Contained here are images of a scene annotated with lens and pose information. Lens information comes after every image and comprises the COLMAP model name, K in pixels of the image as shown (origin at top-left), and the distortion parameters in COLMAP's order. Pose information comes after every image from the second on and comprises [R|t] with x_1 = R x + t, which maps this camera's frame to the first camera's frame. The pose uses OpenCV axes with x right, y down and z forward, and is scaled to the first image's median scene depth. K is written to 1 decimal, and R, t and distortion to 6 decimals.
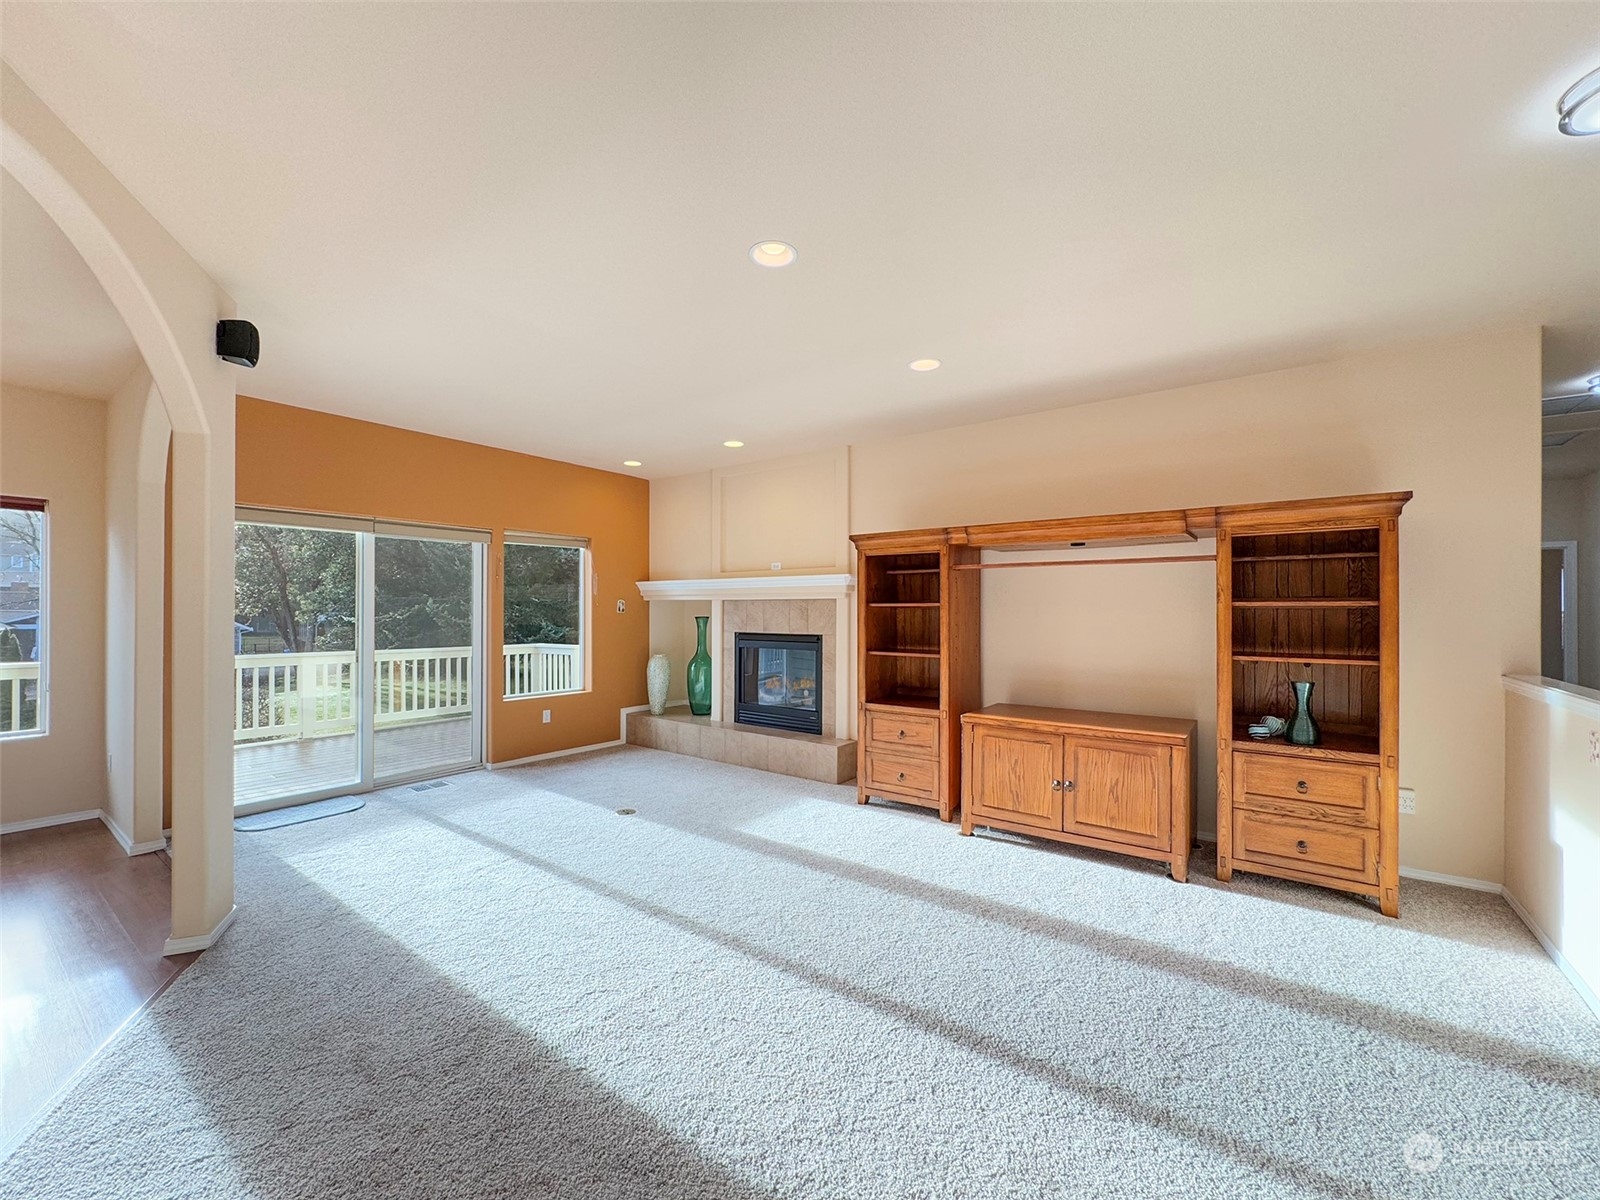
lens RADIAL K [[653.3, 0, 798.2], [0, 653.3, 608.5], [0, 0, 1]] dist [0.003693, -0.002430]
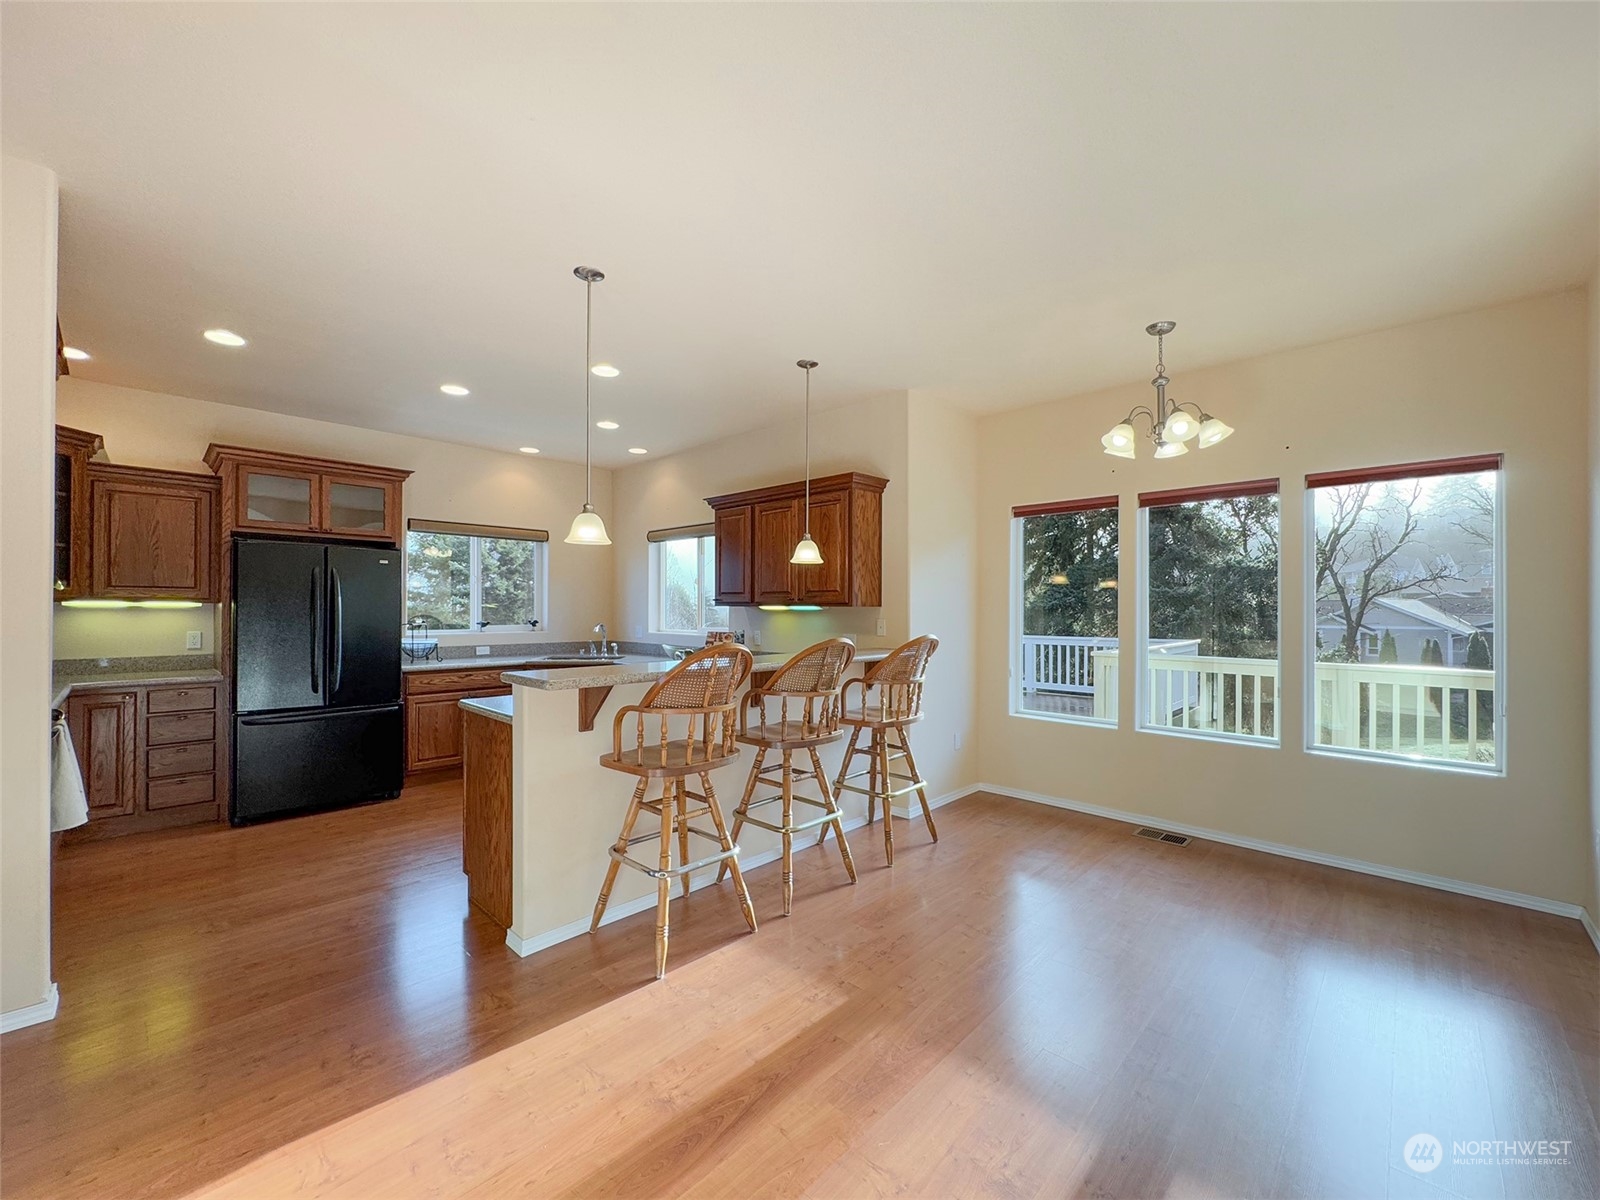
lens RADIAL K [[653.3, 0, 812.5], [0, 653.3, 612.4], [0, 0, 1]] dist [0.003693, -0.002430]
pose [[-0.104272, -0.001237, -0.994548, -0.264678], [-0.000304, 0.999999, -0.001212, 0.008833], [0.994549, 0.000176, -0.104272, 0.241129]]
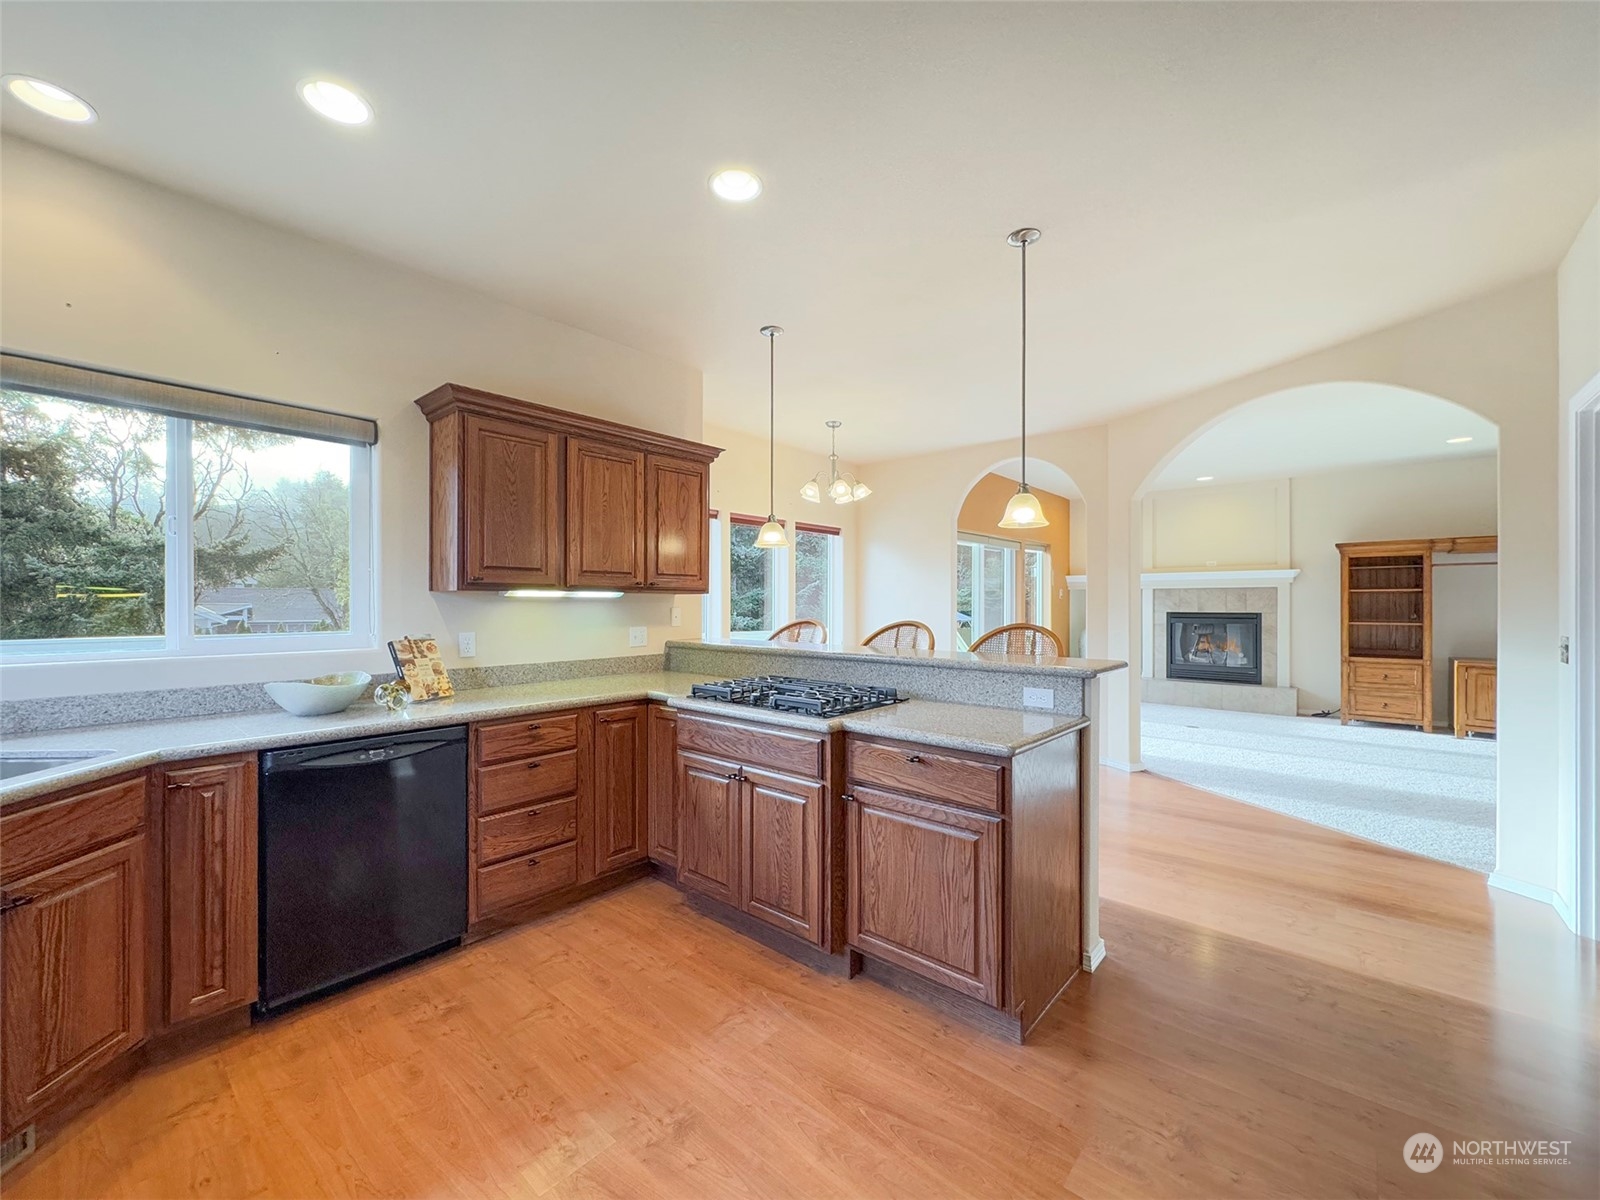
lens RADIAL K [[653.3, 0, 797.0], [0, 653.3, 603.0], [0, 0, 1]] dist [0.003693, -0.002430]
pose [[0.997442, -0.004615, -0.071330, -0.884399], [0.004922, 0.999979, 0.004141, 0.008452], [0.071310, -0.004481, 0.997444, -0.483506]]
